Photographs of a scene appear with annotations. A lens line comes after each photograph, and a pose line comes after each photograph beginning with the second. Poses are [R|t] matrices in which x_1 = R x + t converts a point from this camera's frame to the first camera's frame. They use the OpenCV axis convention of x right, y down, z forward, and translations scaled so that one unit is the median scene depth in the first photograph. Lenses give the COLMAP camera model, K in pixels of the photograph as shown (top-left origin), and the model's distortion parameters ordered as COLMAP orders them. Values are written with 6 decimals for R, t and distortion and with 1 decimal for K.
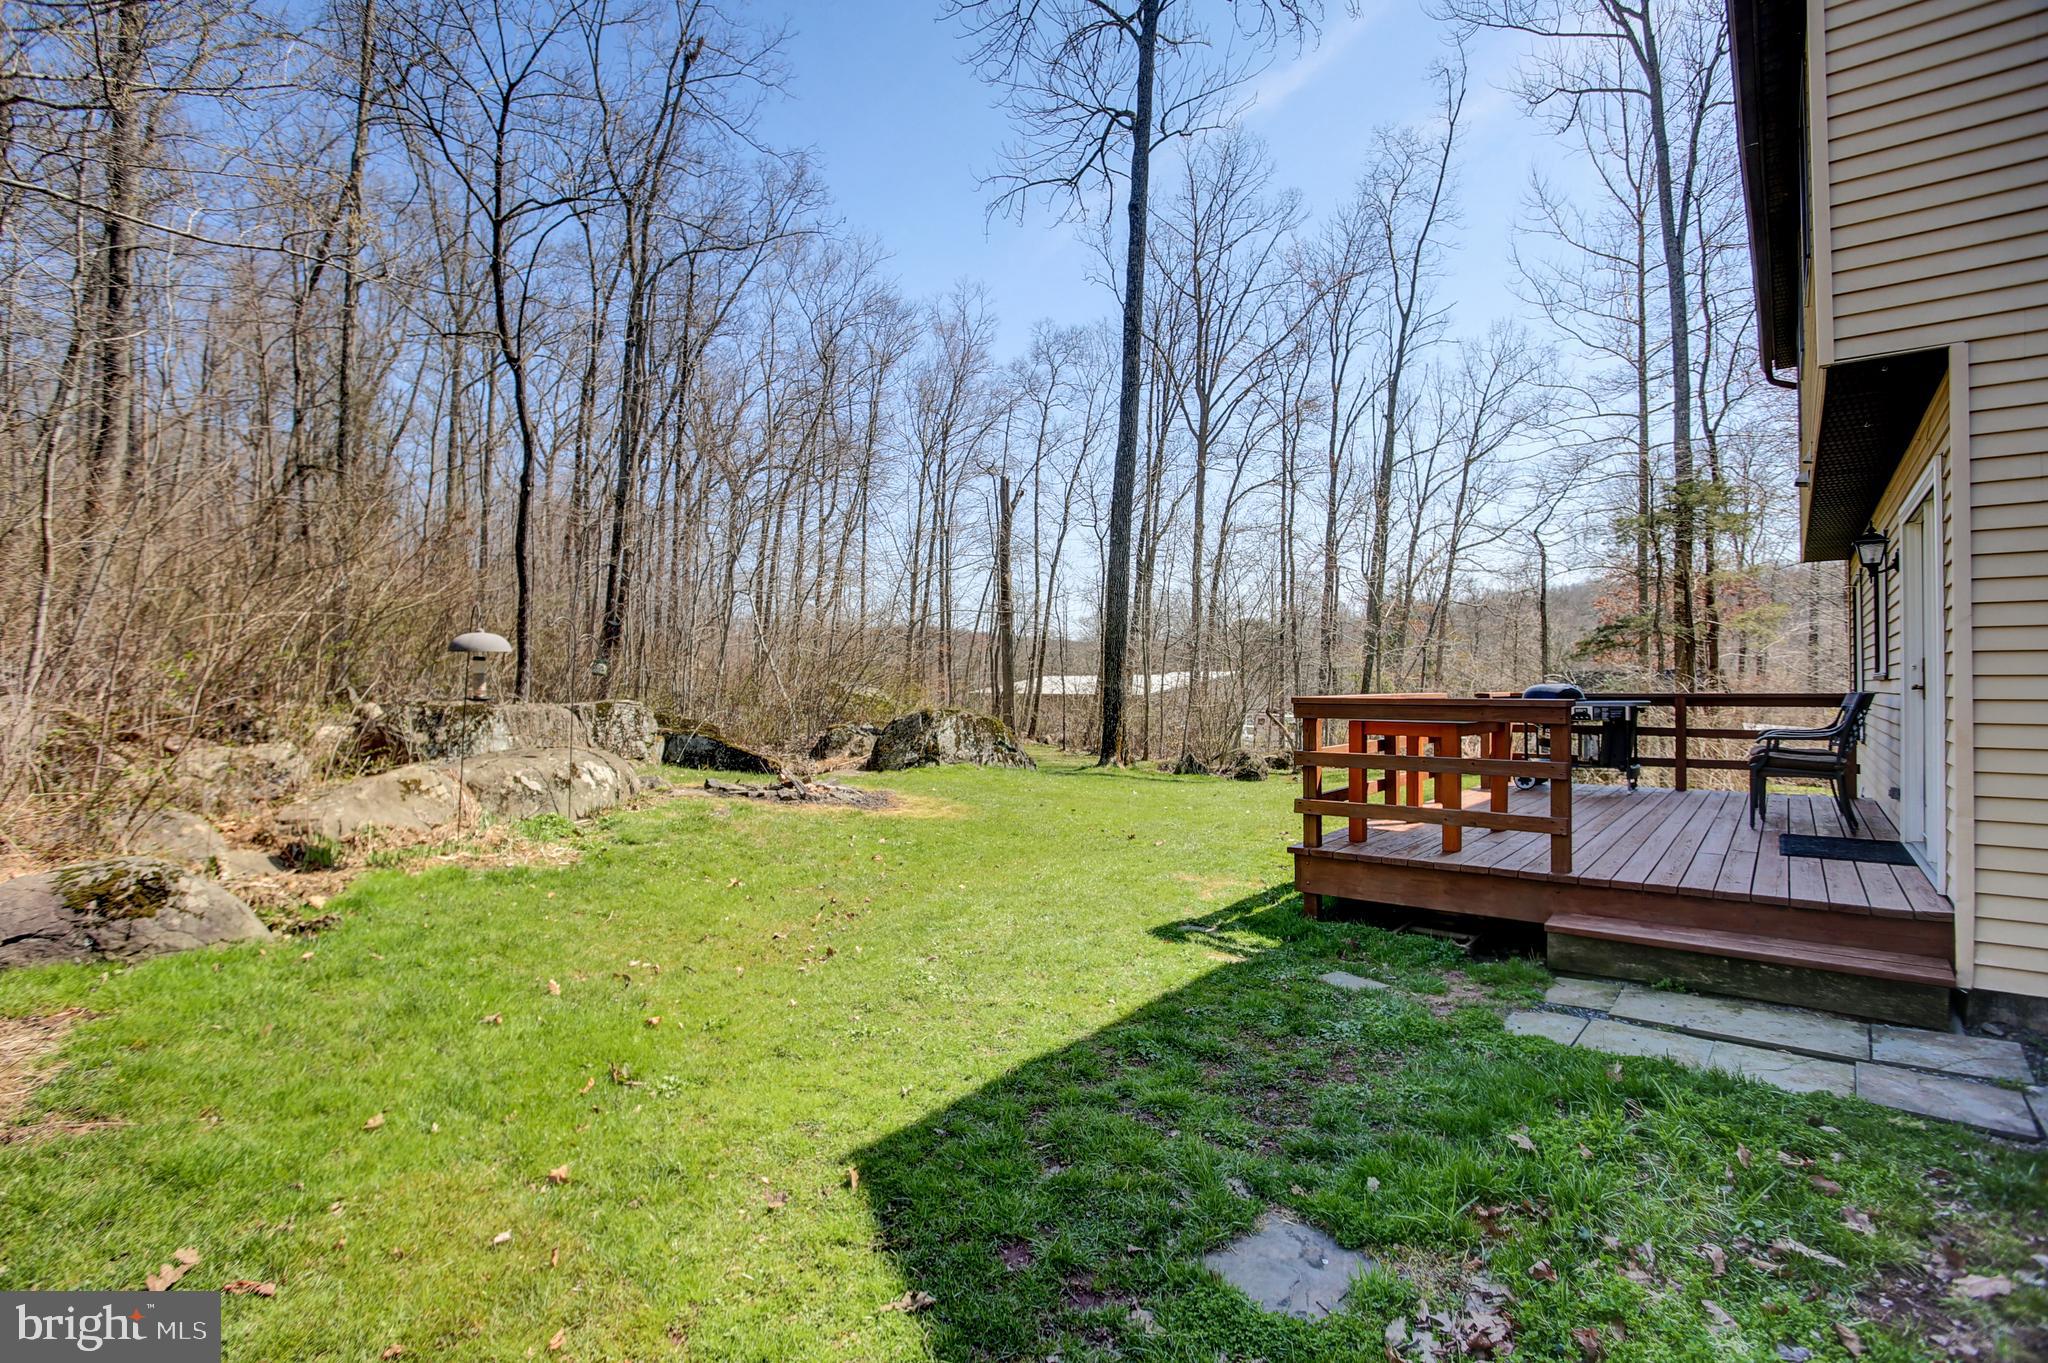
lens RADIAL K [[1000.6, 0, 1016.7], [0, 1000.6, 668.5], [0, 0, 1]] dist [-0.071244, 0.025754]
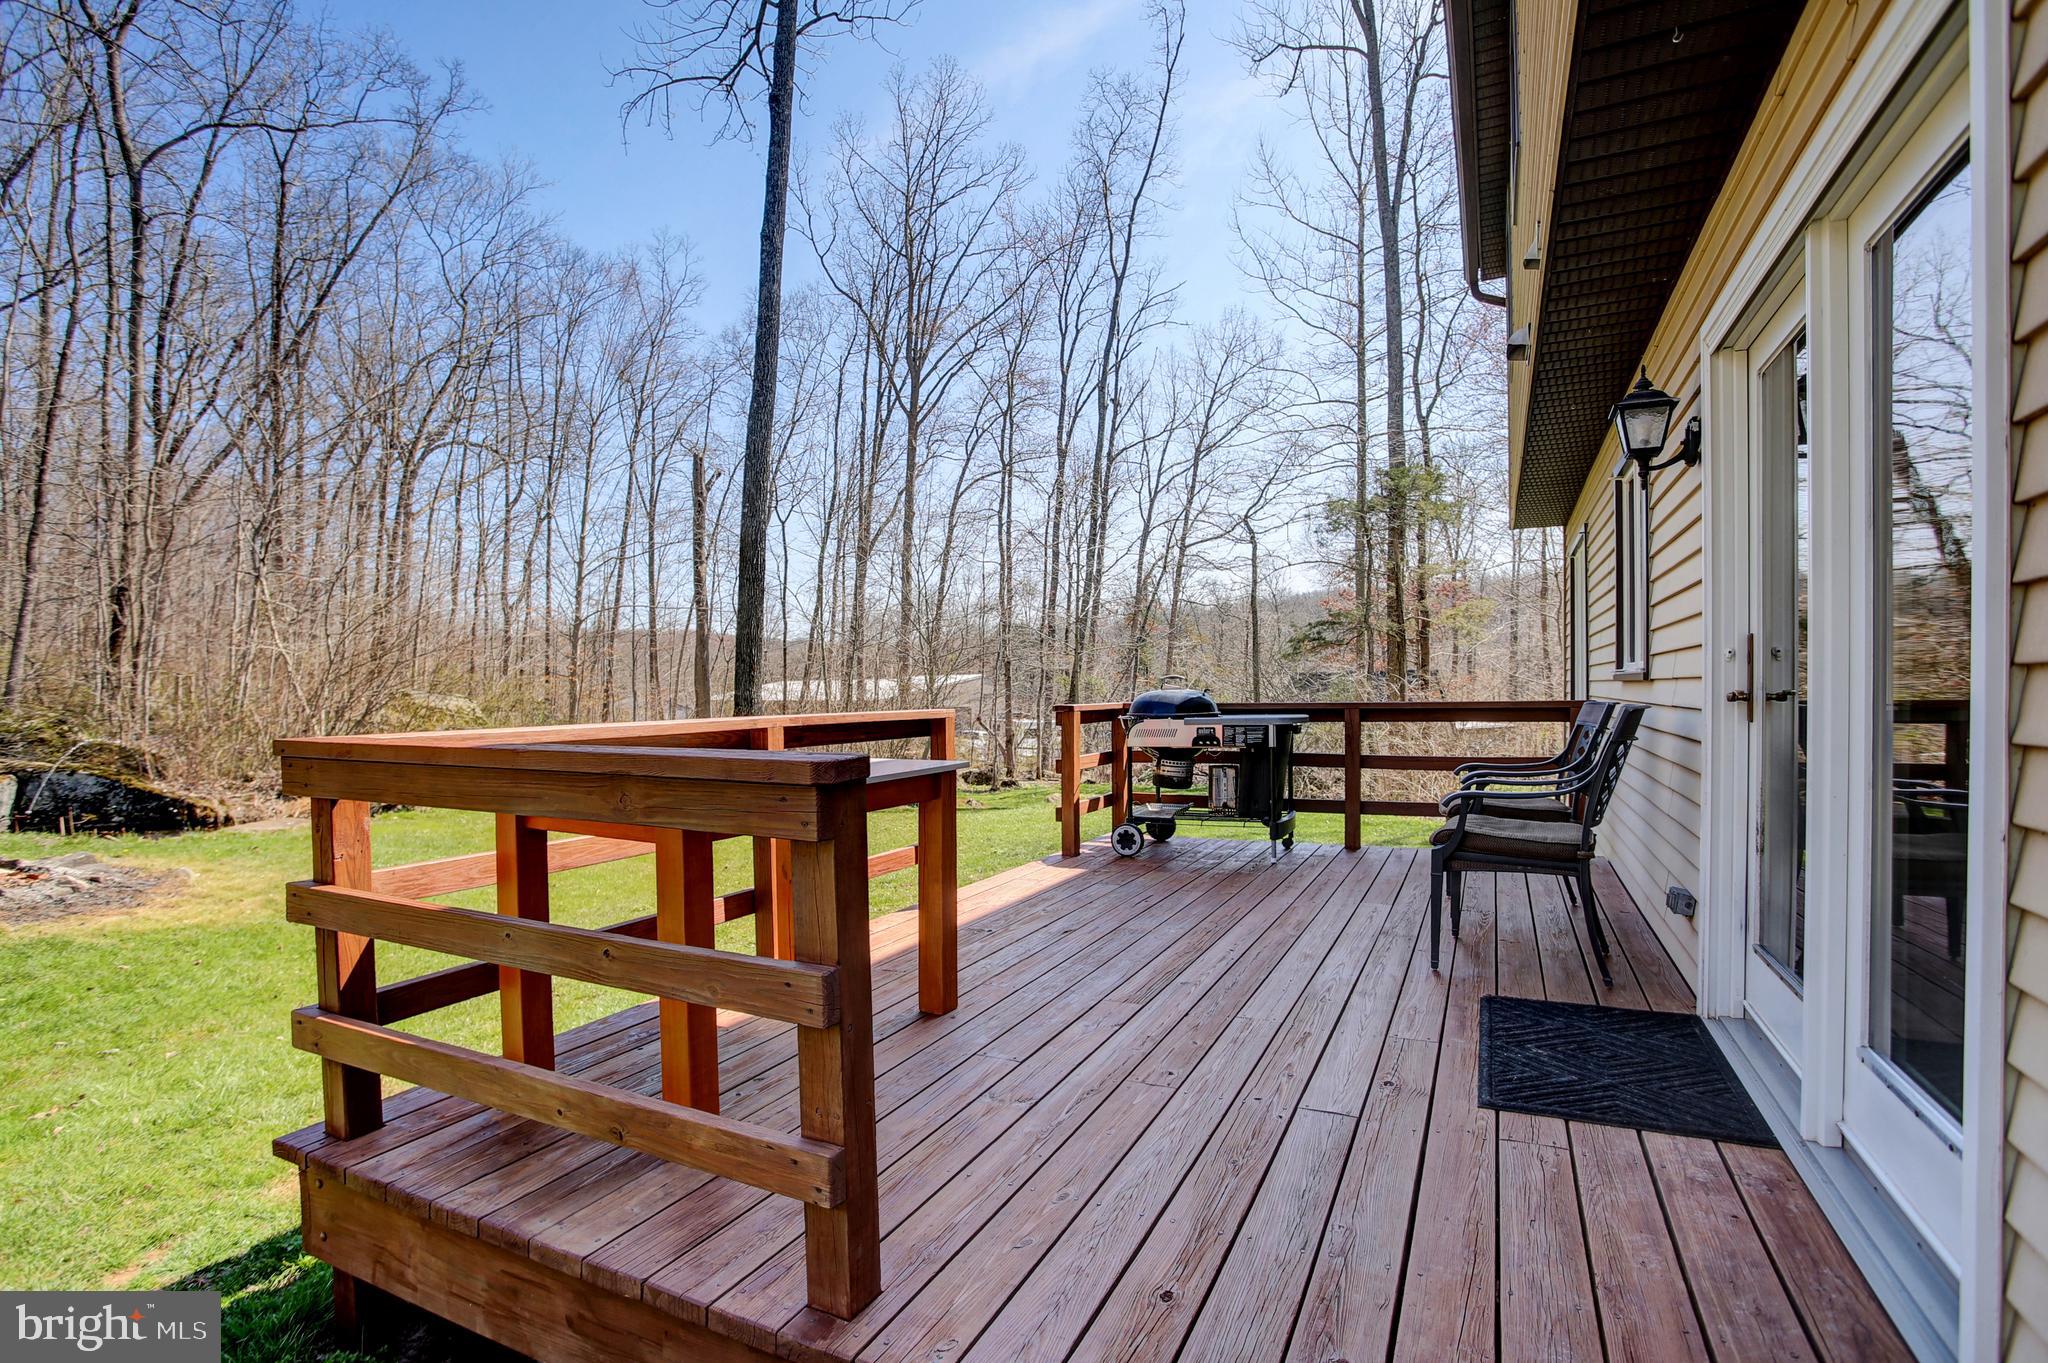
lens RADIAL K [[1000.6, 0, 1027.8], [0, 1000.6, 698.7], [0, 0, 1]] dist [-0.071244, 0.025754]
pose [[0.973133, -0.012223, 0.229920, 0.112799], [0.006121, 0.999610, 0.027234, 0.001259], [-0.230163, -0.025095, 0.972828, 0.141939]]
